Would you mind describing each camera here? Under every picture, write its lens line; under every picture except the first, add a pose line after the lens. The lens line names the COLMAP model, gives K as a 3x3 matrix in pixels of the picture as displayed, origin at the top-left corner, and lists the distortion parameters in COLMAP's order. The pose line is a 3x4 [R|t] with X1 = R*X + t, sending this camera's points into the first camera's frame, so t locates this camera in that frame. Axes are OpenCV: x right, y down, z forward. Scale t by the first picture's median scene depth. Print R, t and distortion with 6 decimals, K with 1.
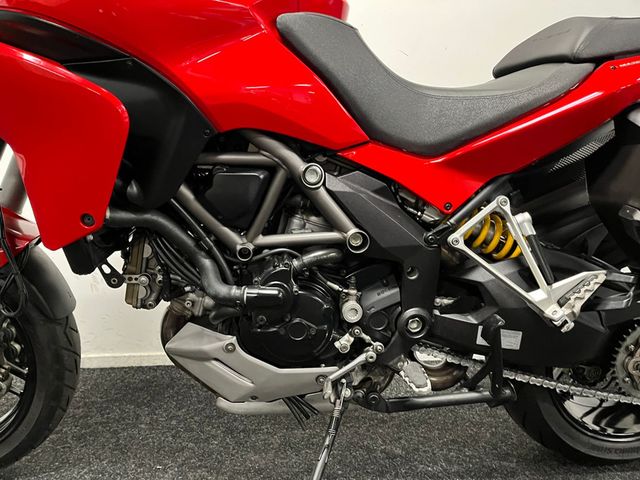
lens RADIAL K [[492.4, 0, 320.0], [0, 492.4, 240.0], [0, 0, 1]] dist [0.018362, -0.004348]
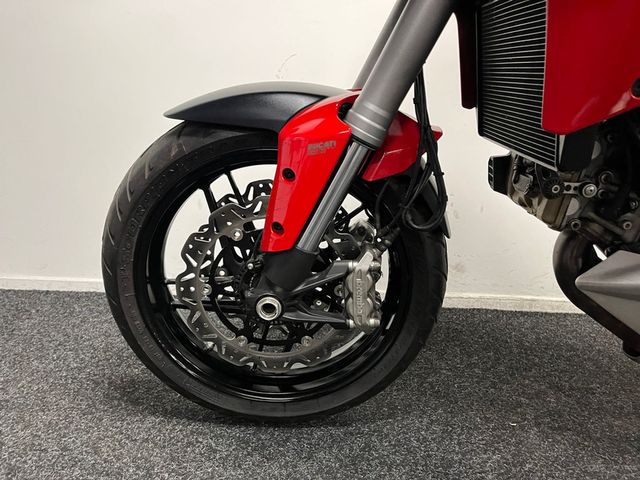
lens RADIAL K [[482.8, 0, 320.0], [0, 482.8, 240.0], [0, 0, 1]] dist [0.071159, -0.095192]
pose [[0.990512, 0.041425, -0.131037, -0.667824], [-0.028936, 0.994979, 0.095811, 0.098596], [0.134348, -0.091111, 0.986737, 0.212162]]
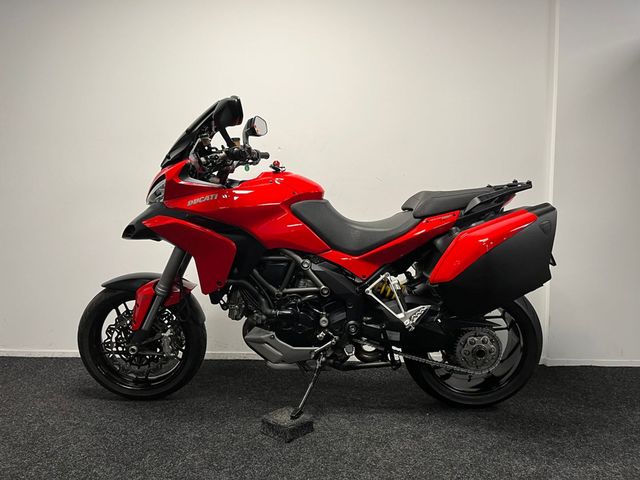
lens RADIAL K [[482.8, 0, 320.0], [0, 482.8, 240.0], [0, 0, 1]] dist [0.071159, -0.095192]
pose [[0.992164, -0.005073, -0.124842, 0.327611], [-0.004790, 0.996896, -0.078581, -0.058457], [0.124854, 0.078563, 0.989060, -1.264612]]
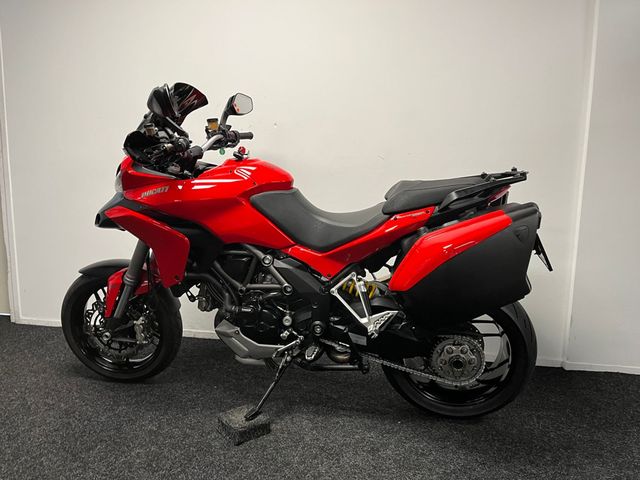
lens RADIAL K [[482.8, 0, 320.0], [0, 482.8, 240.0], [0, 0, 1]] dist [0.071159, -0.095192]
pose [[0.959415, 0.034847, -0.279836, 0.780371], [-0.031335, 0.999364, 0.017018, -0.249666], [0.280251, -0.007558, 0.959897, -1.004703]]
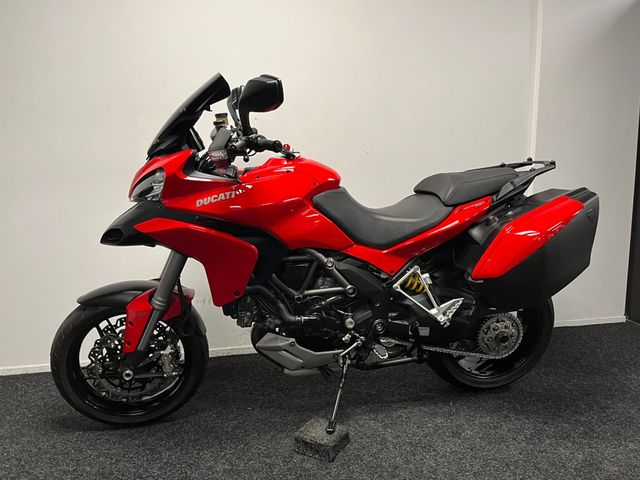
lens RADIAL K [[482.8, 0, 320.0], [0, 482.8, 240.0], [0, 0, 1]] dist [0.071159, -0.095192]
pose [[0.996001, -0.052326, 0.072417, -0.191474], [0.050061, 0.998209, 0.032743, -0.281637], [-0.074001, -0.028987, 0.996837, -1.037798]]
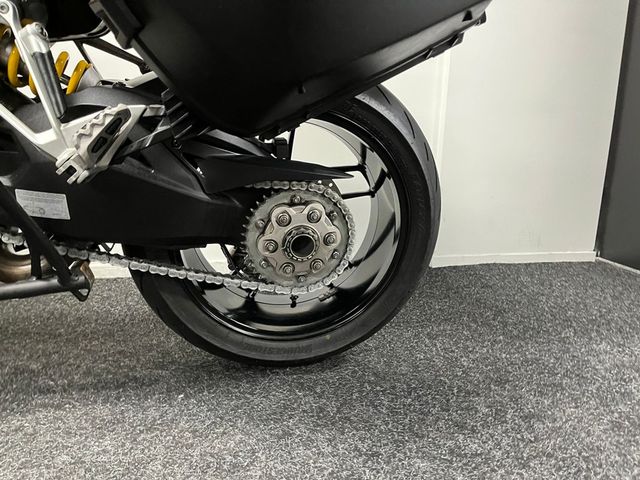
lens RADIAL K [[482.8, 0, 320.0], [0, 482.8, 240.0], [0, 0, 1]] dist [0.071159, -0.095192]
pose [[0.993682, -0.019142, 0.110584, 0.714473], [0.008020, 0.994939, 0.100157, 0.184000], [-0.111941, -0.098638, 0.988807, 0.211264]]
